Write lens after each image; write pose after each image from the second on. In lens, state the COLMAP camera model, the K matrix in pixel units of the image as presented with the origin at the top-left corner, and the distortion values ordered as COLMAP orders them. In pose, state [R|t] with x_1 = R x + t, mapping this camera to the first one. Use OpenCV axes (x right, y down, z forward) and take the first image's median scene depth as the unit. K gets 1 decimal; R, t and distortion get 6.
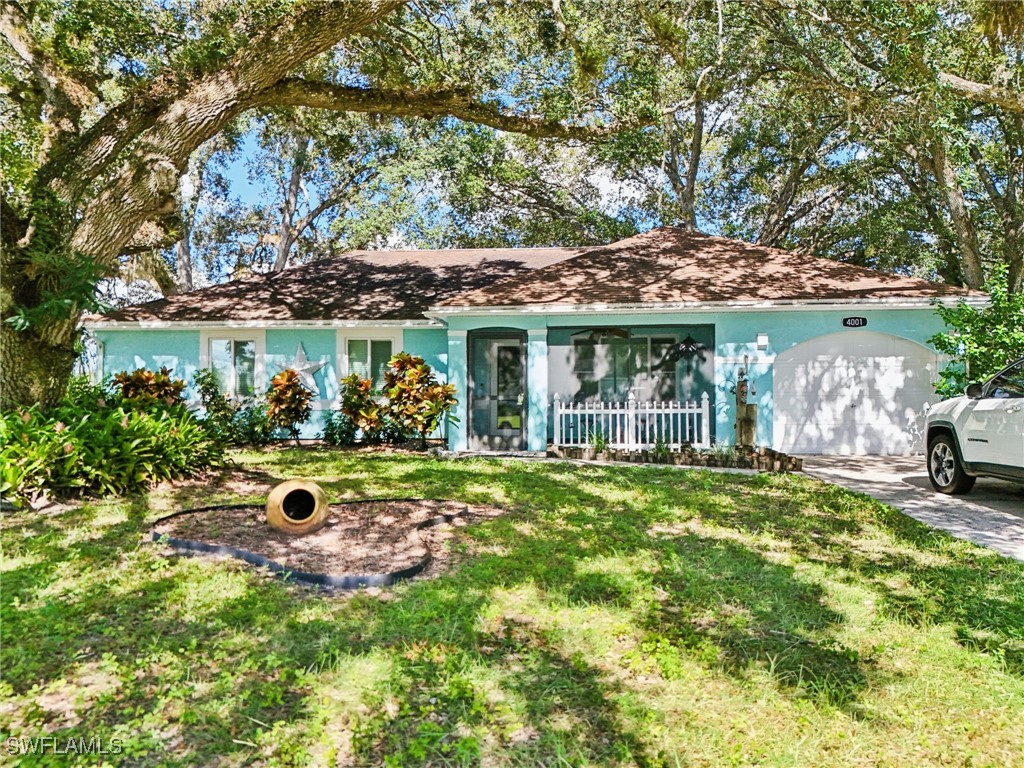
lens RADIAL K [[732.1, 0, 491.8], [0, 732.1, 384.9], [0, 0, 1]] dist [0.039728, -0.008241]
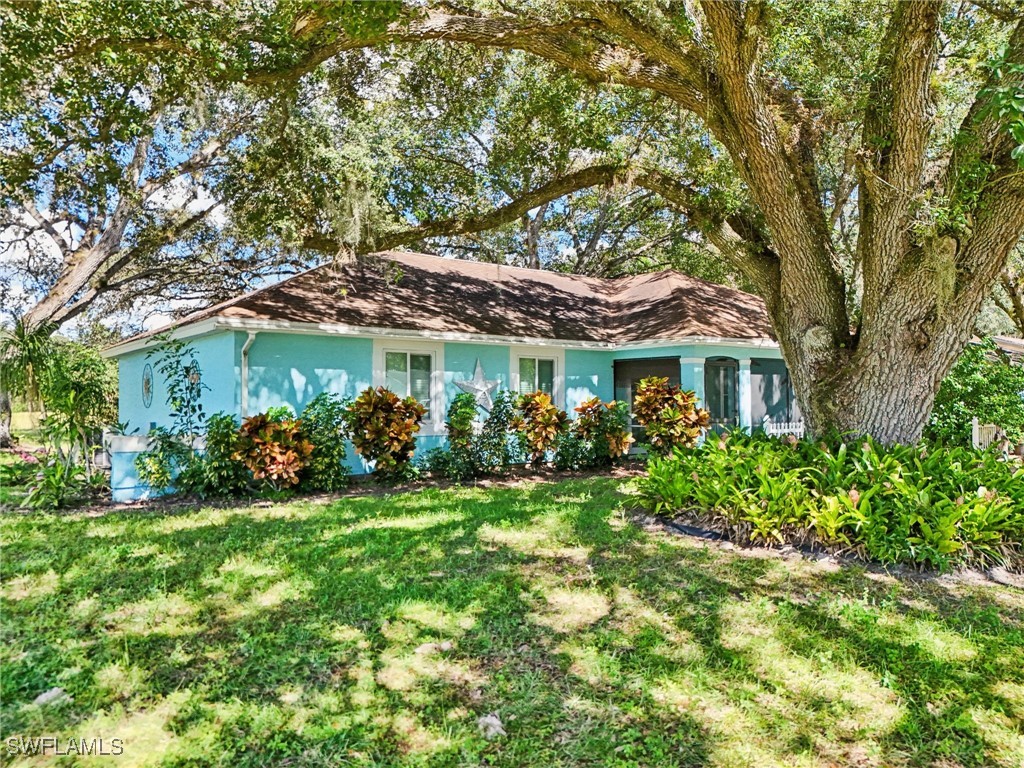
lens RADIAL K [[735.6, 0, 512.0], [0, 735.6, 384.0], [0, 0, 1]] dist [0.040723, -0.024962]
pose [[0.765770, 0.016160, 0.642912, -0.971820], [-0.009338, 0.999858, -0.014011, -0.018690], [-0.643047, 0.004726, 0.765812, 0.352979]]
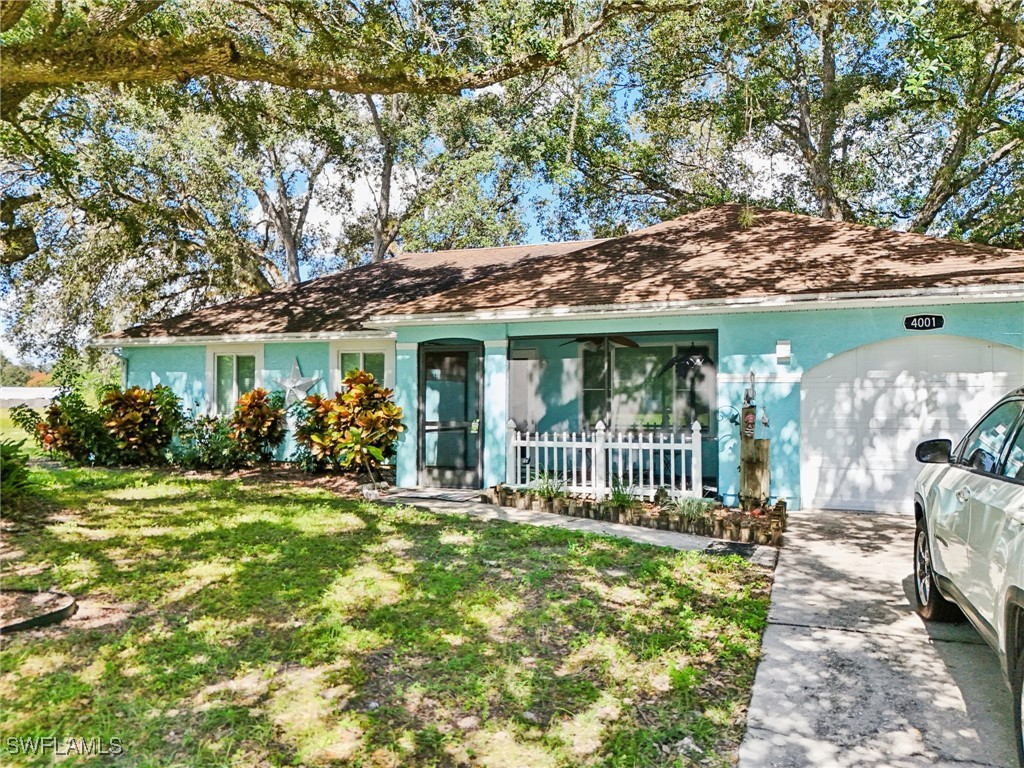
lens RADIAL K [[735.6, 0, 512.0], [0, 735.6, 384.0], [0, 0, 1]] dist [0.040723, -0.024962]
pose [[0.962235, -0.002101, -0.272213, 0.304835], [0.001822, 0.999998, -0.001280, -0.026603], [0.272215, 0.000735, 0.962236, 0.223268]]
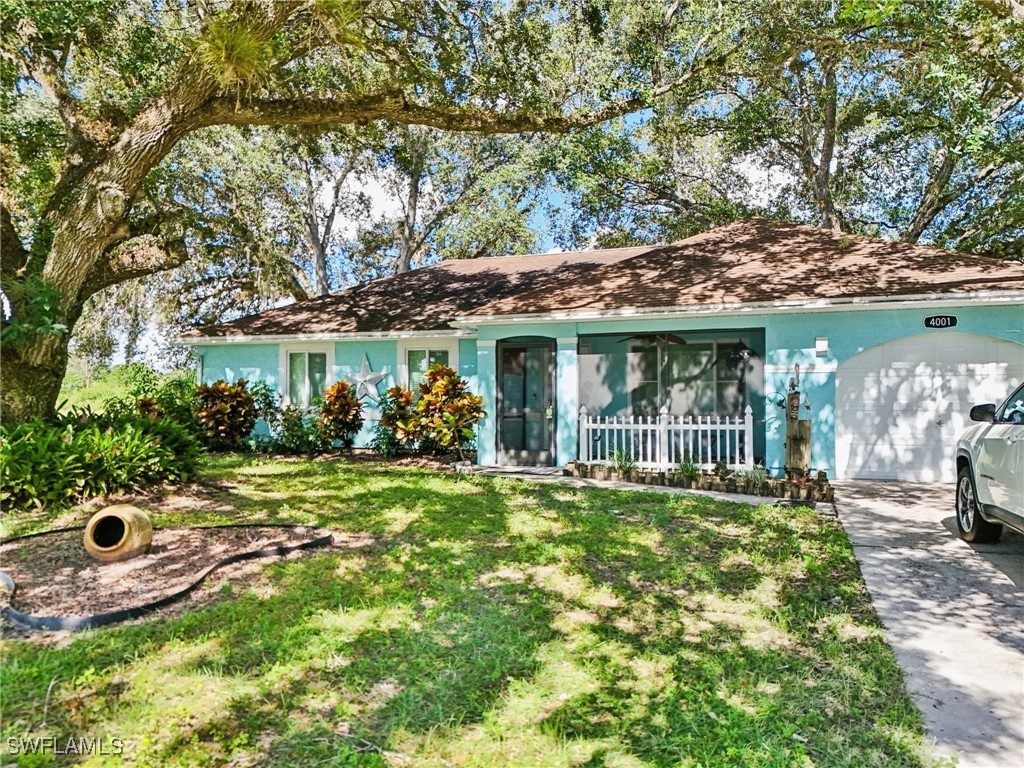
lens RADIAL K [[729.9, 0, 510.0], [0, 729.9, 394.3], [0, 0, 1]] dist [0.031637, -0.007517]
pose [[0.969753, -0.000715, -0.244089, 0.221573], [0.003175, 0.999948, 0.009684, -0.012618], [0.244070, -0.010166, 0.969704, 0.077432]]
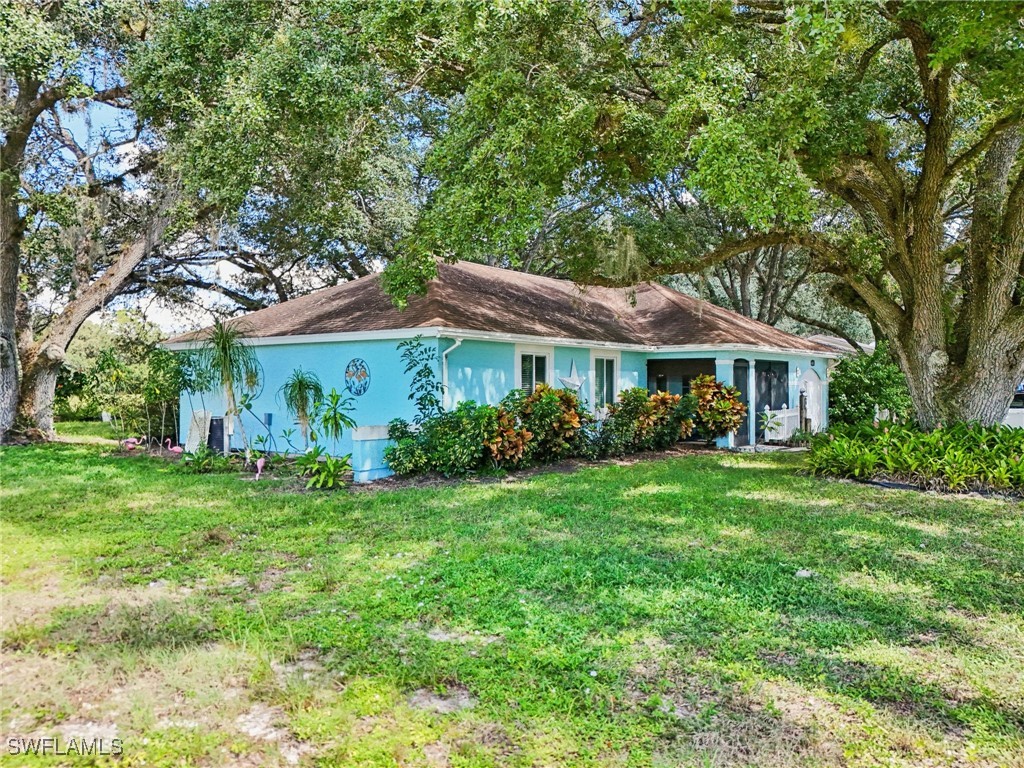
lens RADIAL K [[735.6, 0, 512.0], [0, 735.6, 384.0], [0, 0, 1]] dist [0.040723, -0.024962]
pose [[0.595877, 0.005416, 0.803058, -1.410858], [-0.015264, 0.999873, 0.004583, -0.030107], [-0.802931, -0.014989, 0.595884, 0.515814]]
